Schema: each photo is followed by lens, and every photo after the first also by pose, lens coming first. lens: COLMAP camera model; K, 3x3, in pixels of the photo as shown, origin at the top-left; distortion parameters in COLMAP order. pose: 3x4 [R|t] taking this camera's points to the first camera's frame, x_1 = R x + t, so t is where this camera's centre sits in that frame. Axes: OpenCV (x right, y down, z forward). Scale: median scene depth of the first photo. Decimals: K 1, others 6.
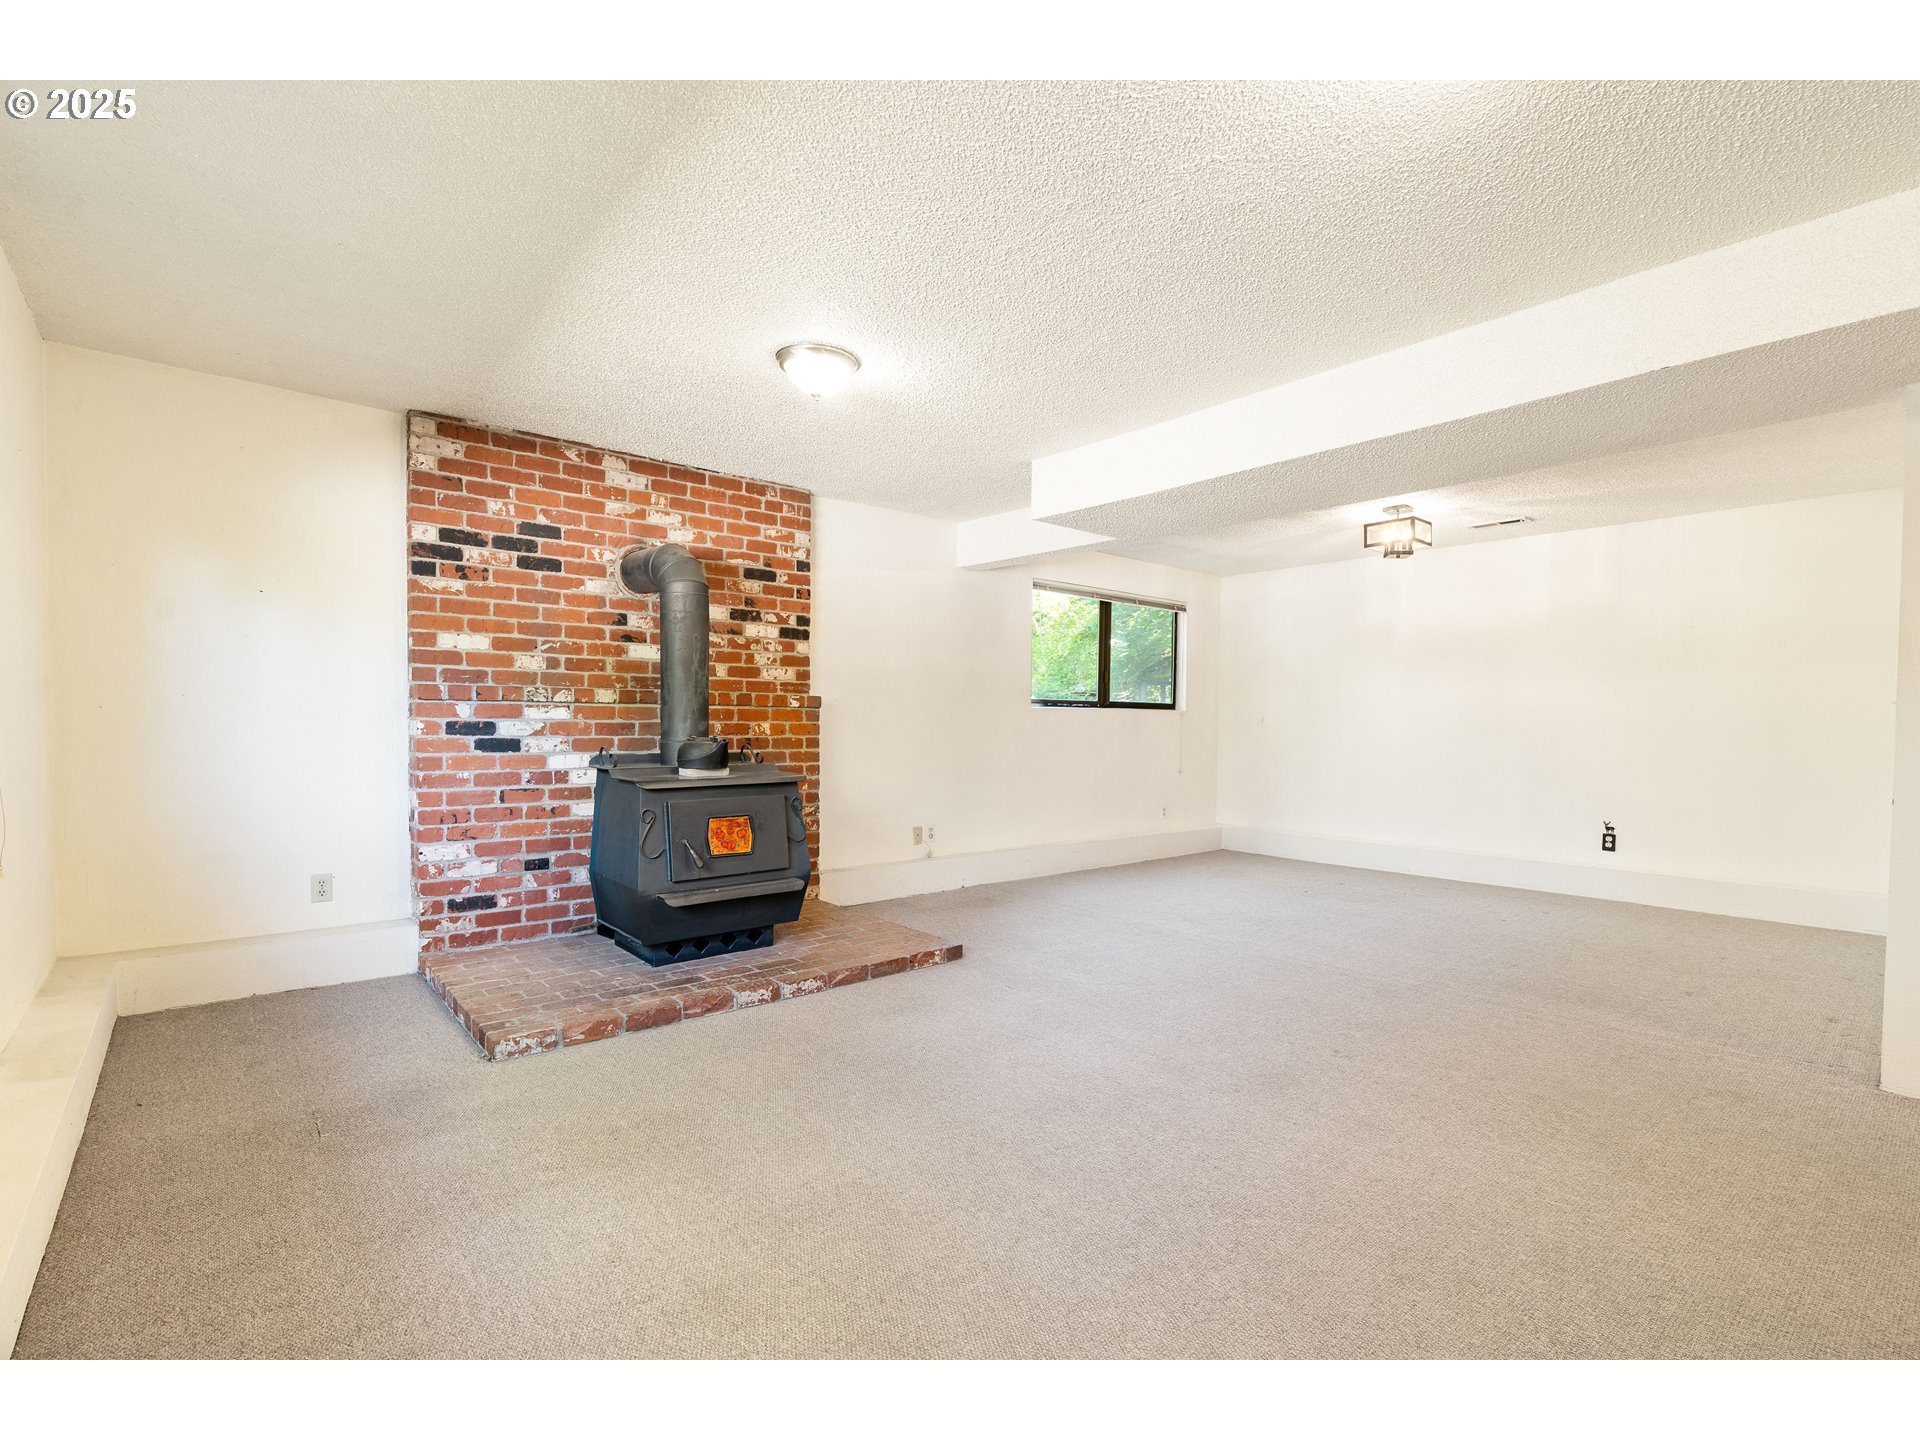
lens RADIAL K [[876.3, 0, 1006.2], [0, 876.3, 752.9], [0, 0, 1]] dist [-0.001505, 0.000476]
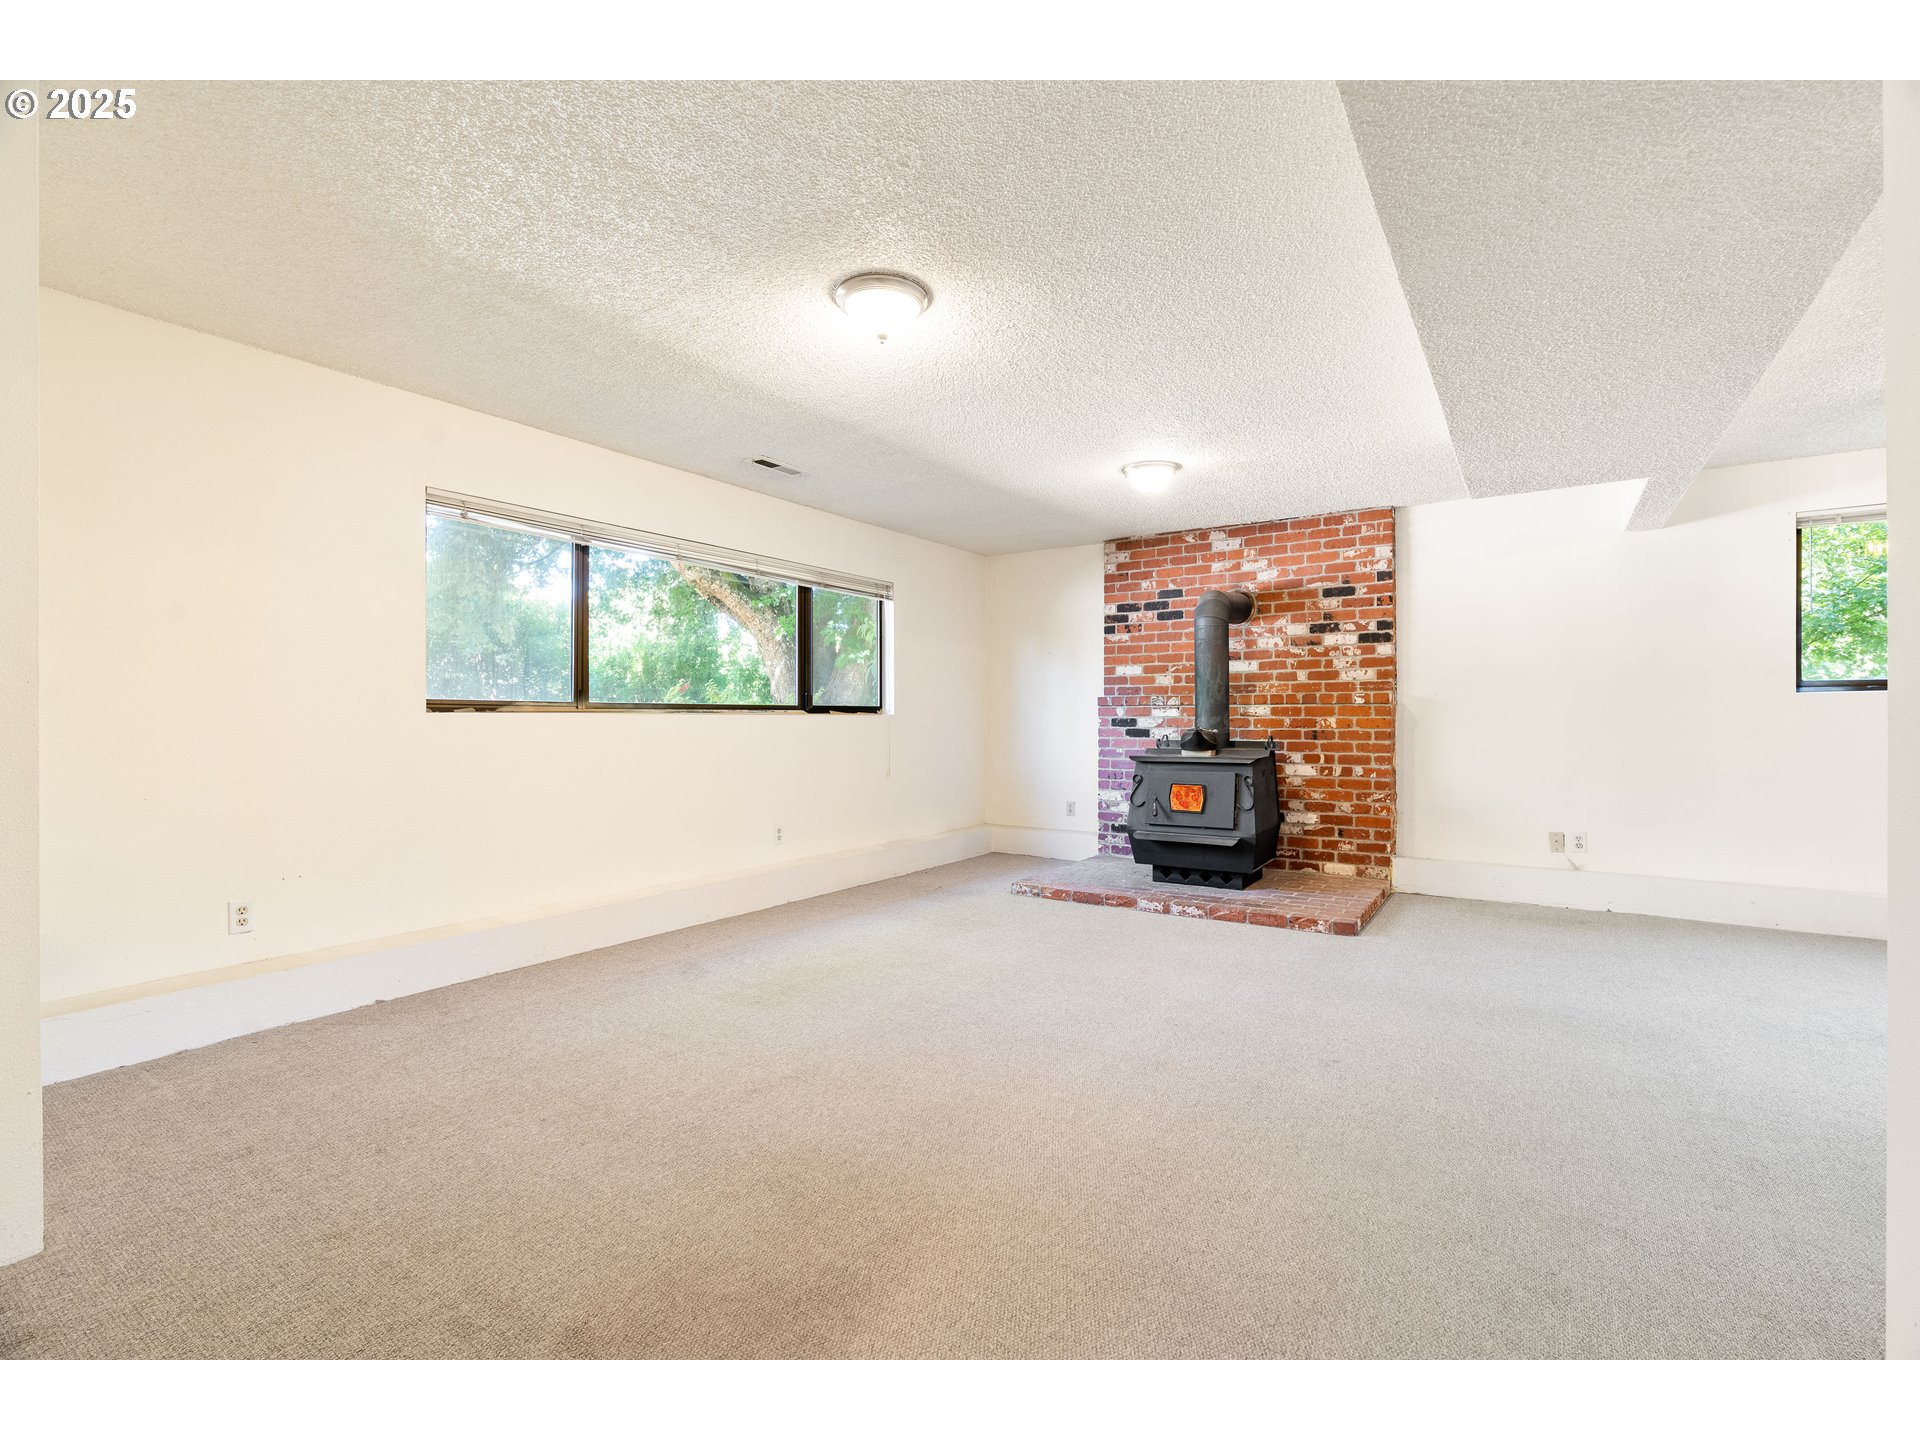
lens RADIAL K [[876.3, 0, 967.5], [0, 876.3, 720.4], [0, 0, 1]] dist [-0.001505, 0.000476]
pose [[0.269745, -0.006572, -0.962909, 0.814804], [-0.029374, 0.999455, -0.015050, 0.001346], [0.962484, 0.032345, 0.269405, 0.240624]]
